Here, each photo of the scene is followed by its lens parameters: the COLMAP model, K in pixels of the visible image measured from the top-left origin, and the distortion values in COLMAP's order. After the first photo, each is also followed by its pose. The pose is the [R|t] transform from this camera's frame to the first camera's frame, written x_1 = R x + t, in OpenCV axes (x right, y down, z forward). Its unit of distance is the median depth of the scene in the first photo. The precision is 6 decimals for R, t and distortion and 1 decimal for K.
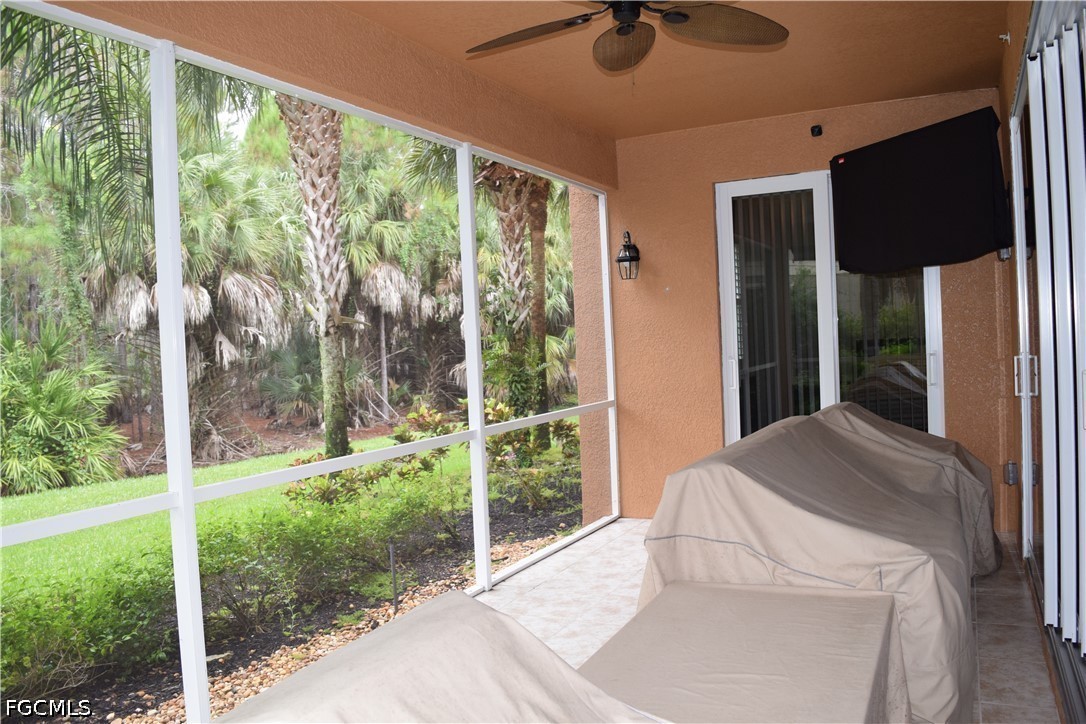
lens RADIAL K [[849.2, 0, 545.8], [0, 849.2, 358.1], [0, 0, 1]] dist [-0.097485, 0.022584]
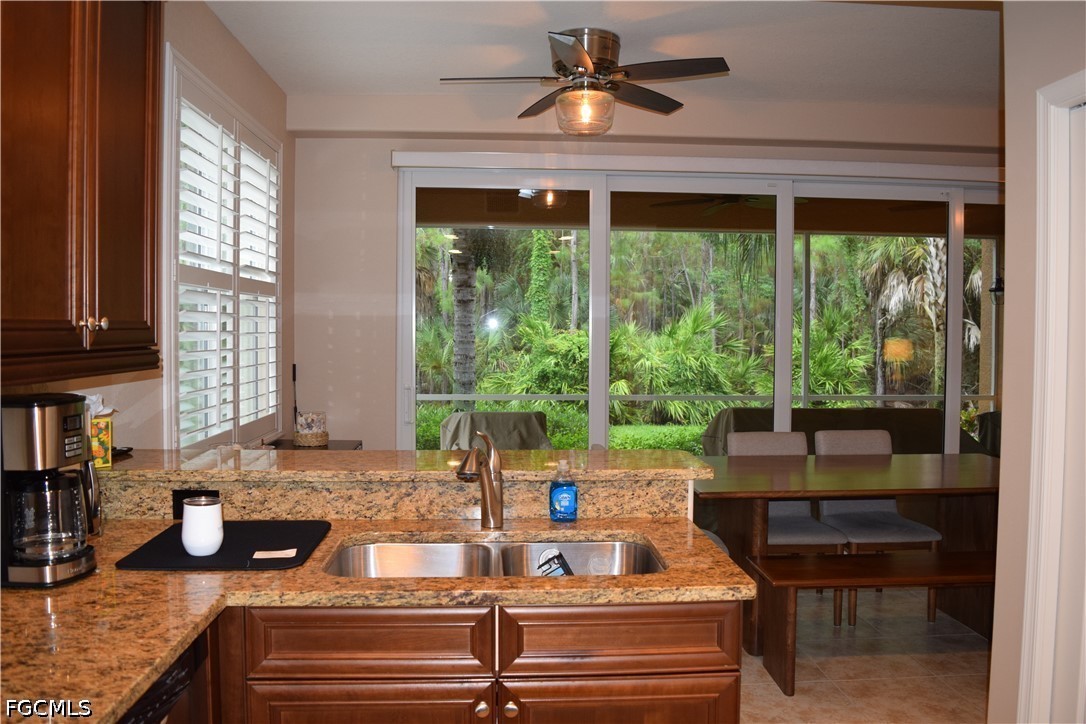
lens RADIAL K [[849.2, 0, 545.8], [0, 849.2, 358.1], [0, 0, 1]] dist [-0.097485, 0.022584]
pose [[0.504517, 0.077392, -0.859926, 0.380350], [-0.048036, 0.996948, 0.061541, -0.024727], [0.862064, 0.010259, 0.506695, -0.113388]]
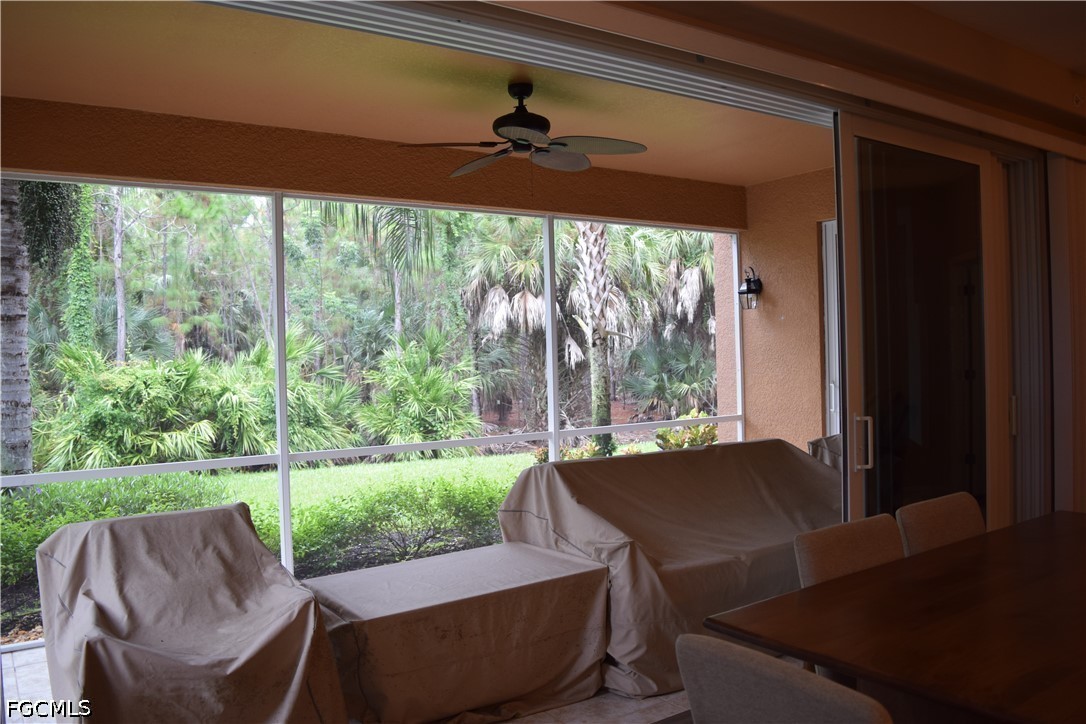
lens RADIAL K [[849.2, 0, 545.8], [0, 849.2, 358.1], [0, 0, 1]] dist [-0.097485, 0.022584]
pose [[0.876876, 0.026262, -0.479999, 0.180228], [-0.024702, 0.999649, 0.009567, -0.014075], [0.480082, 0.003468, 0.877217, -0.054352]]
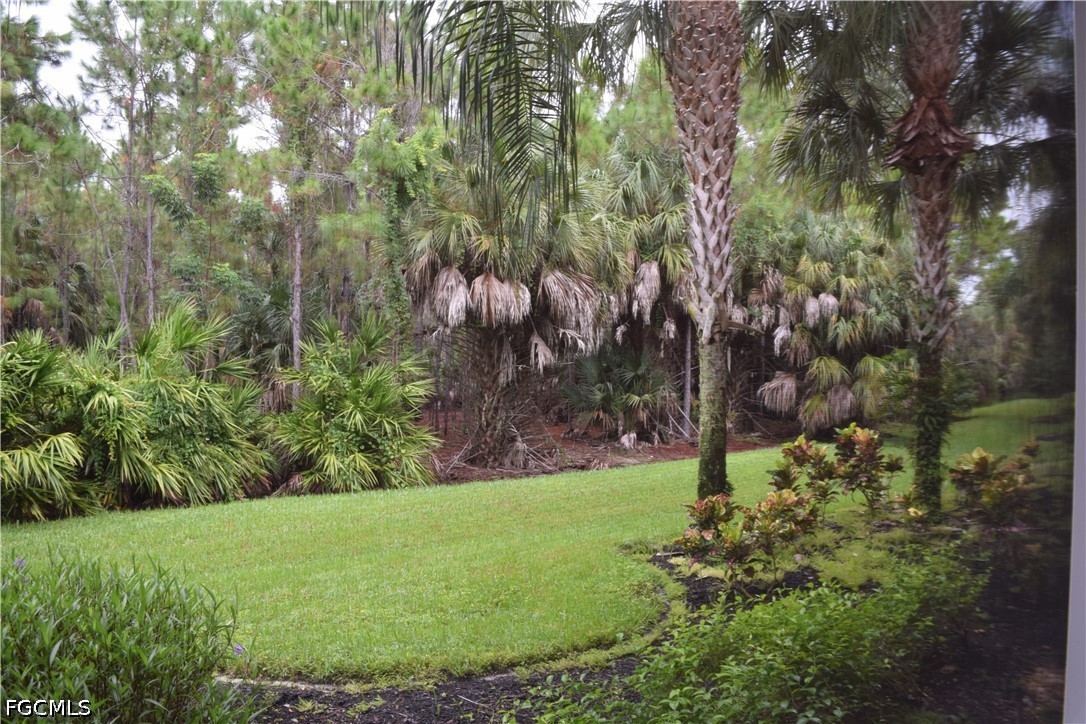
lens RADIAL K [[849.2, 0, 545.8], [0, 849.2, 358.1], [0, 0, 1]] dist [-0.097485, 0.022584]
pose [[0.953593, 0.056928, -0.295669, -0.120440], [-0.061379, 0.998098, -0.005787, 0.001637], [0.294778, 0.023666, 0.955273, 0.123076]]
